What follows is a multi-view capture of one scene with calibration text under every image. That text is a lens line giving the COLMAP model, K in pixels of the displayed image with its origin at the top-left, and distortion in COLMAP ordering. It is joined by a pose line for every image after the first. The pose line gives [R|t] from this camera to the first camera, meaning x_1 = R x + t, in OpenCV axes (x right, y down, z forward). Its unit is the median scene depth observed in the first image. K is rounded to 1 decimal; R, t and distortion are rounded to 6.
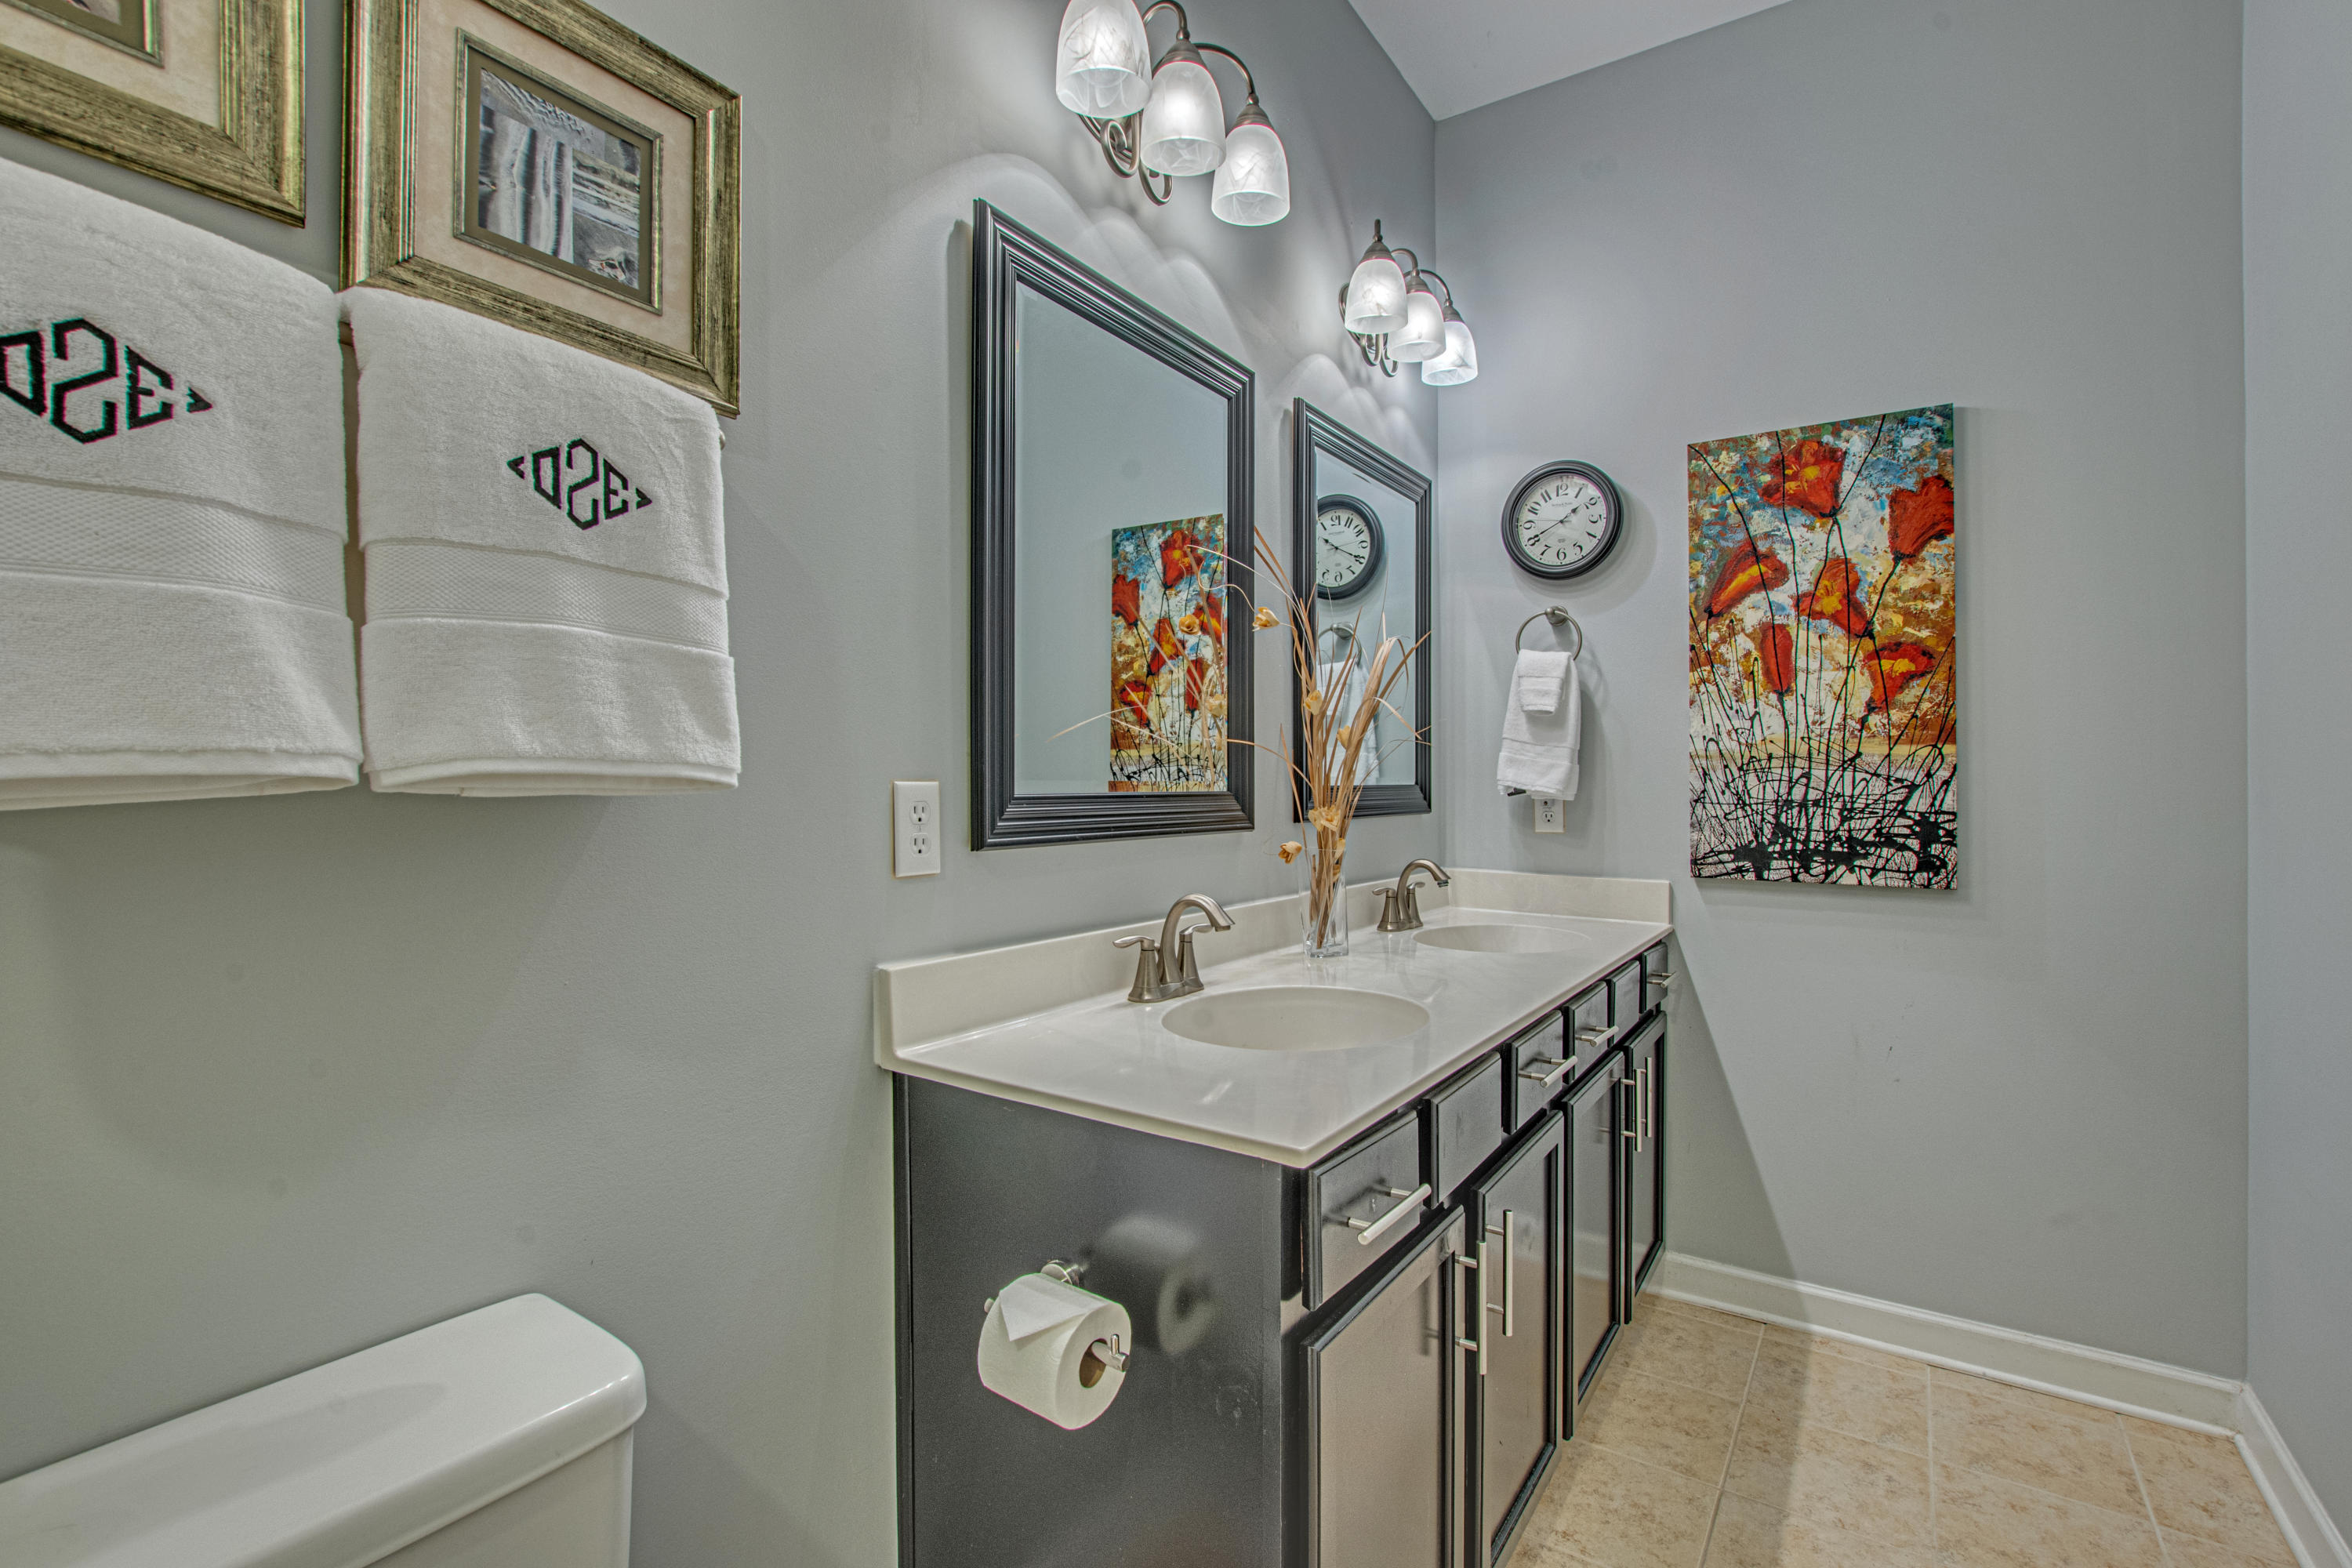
lens RADIAL K [[1065.3, 0, 1175.2], [0, 1065.3, 774.1], [0, 0, 1]] dist [-0.002507, -0.000079]
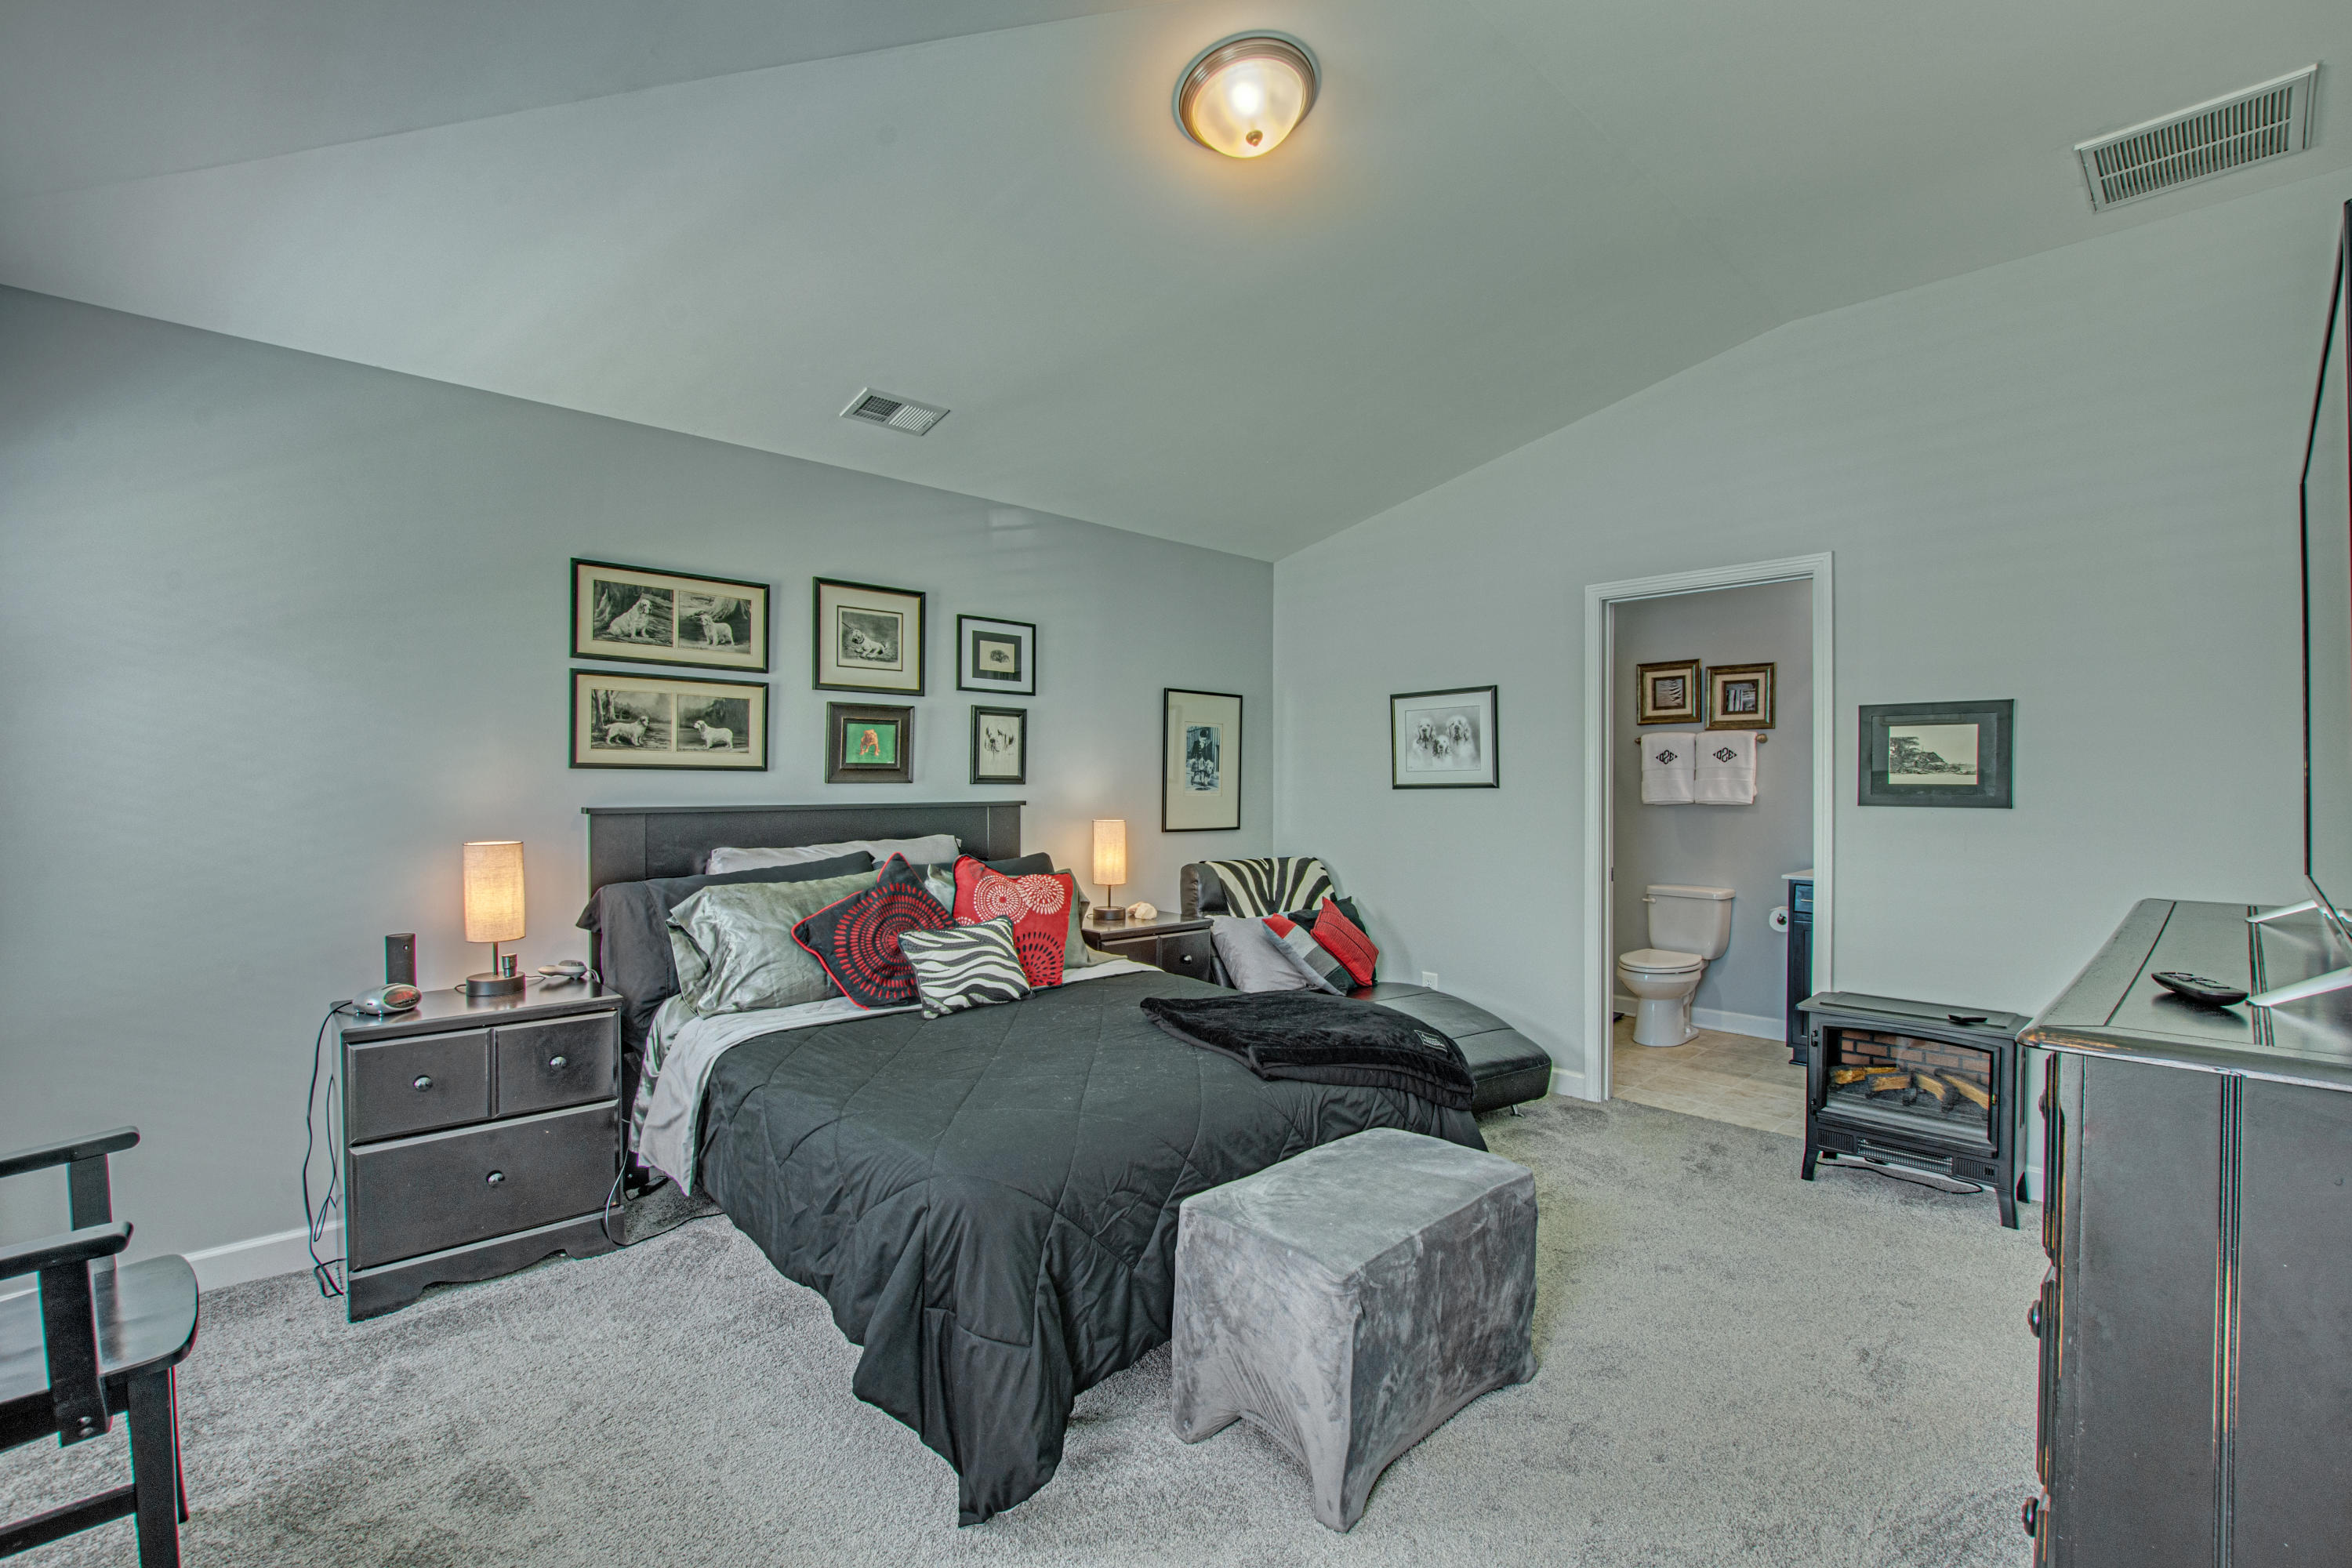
lens RADIAL K [[1065.3, 0, 1181.4], [0, 1065.3, 779.6], [0, 0, 1]] dist [-0.002507, -0.000079]
pose [[-0.182384, -0.002615, -0.983224, 6.128017], [0.000914, 0.999996, -0.002829, -0.112748], [0.983227, -0.001414, -0.182381, -0.987934]]
